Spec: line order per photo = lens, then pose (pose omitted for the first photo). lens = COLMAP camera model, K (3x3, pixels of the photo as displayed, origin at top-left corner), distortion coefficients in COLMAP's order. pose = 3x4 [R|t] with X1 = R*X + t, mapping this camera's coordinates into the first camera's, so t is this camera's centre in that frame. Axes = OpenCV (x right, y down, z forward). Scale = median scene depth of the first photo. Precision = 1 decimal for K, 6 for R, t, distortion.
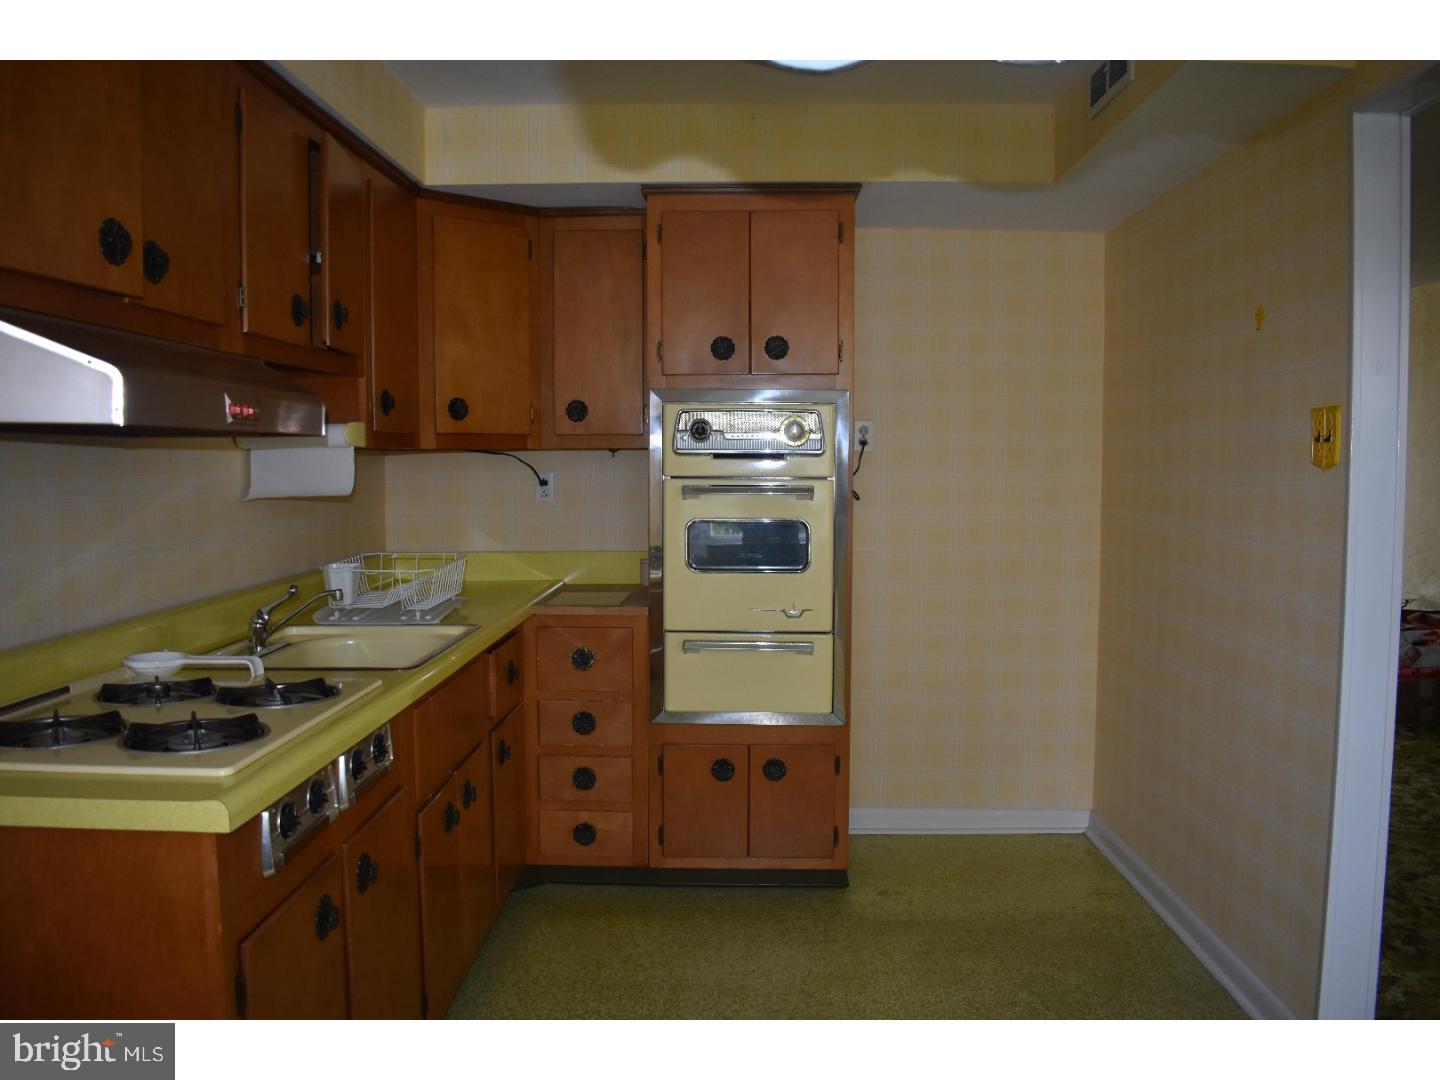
lens RADIAL K [[1121.9, 0, 720.0], [0, 1121.9, 540.0], [0, 0, 1]] dist [-0.099684, 0.019089]
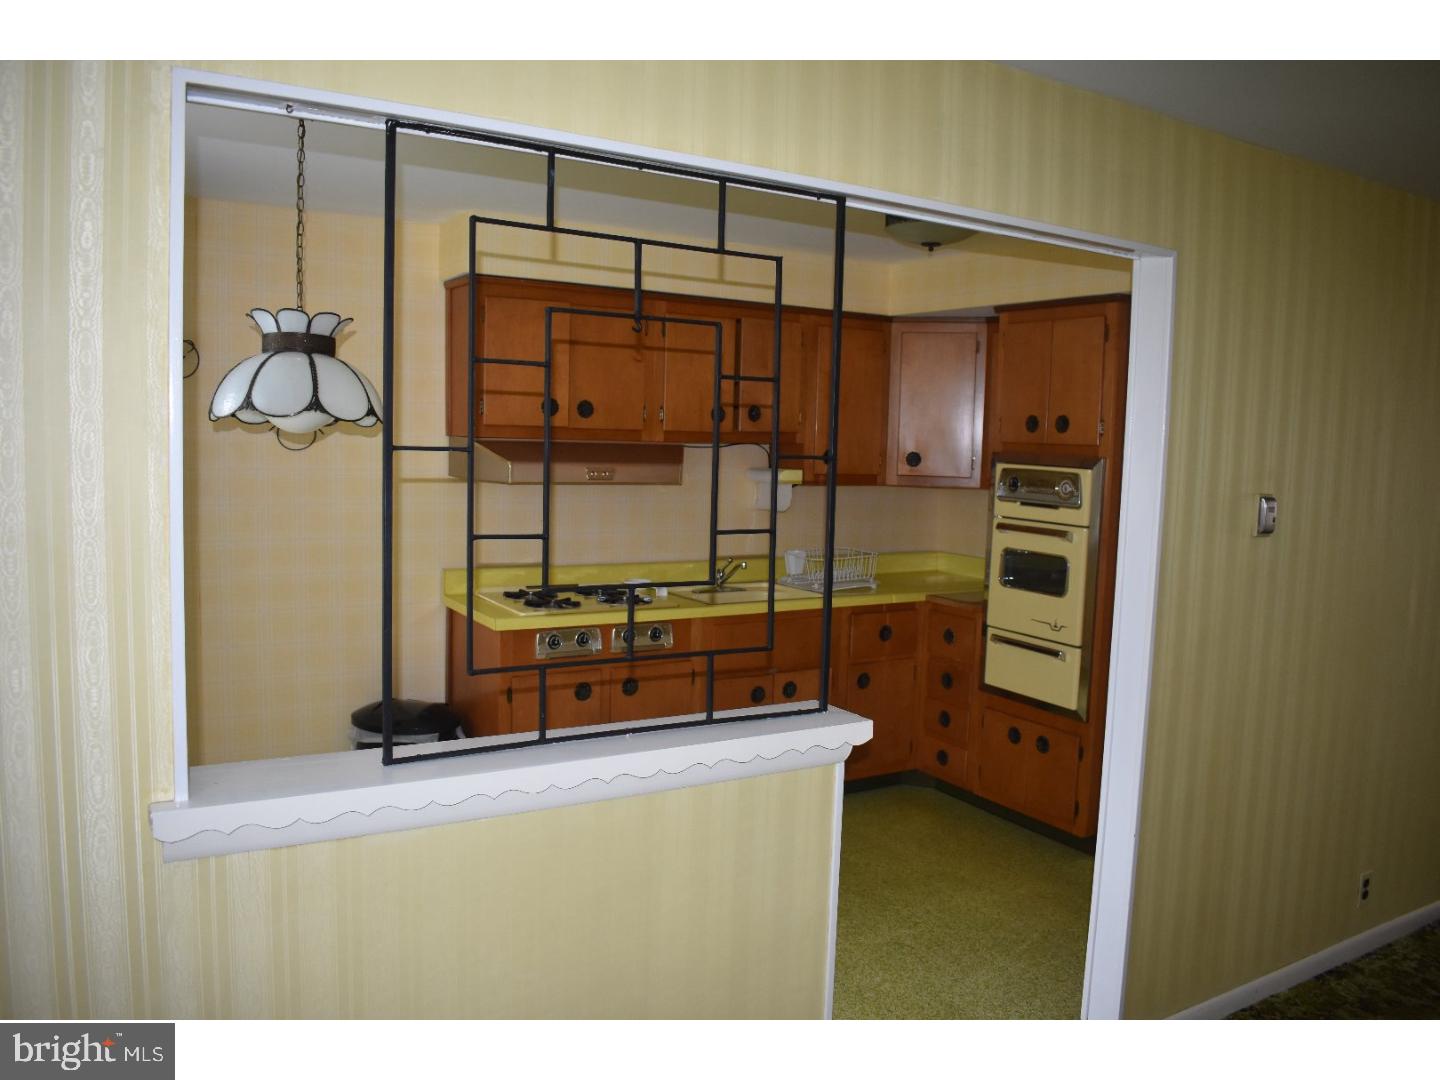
lens RADIAL K [[1121.9, 0, 720.0], [0, 1121.9, 540.0], [0, 0, 1]] dist [-0.099684, 0.019089]
pose [[0.547086, 0.097501, -0.831378, 0.908558], [-0.088608, 0.994359, 0.058306, -0.075676], [0.832373, 0.041768, 0.552639, -0.047942]]
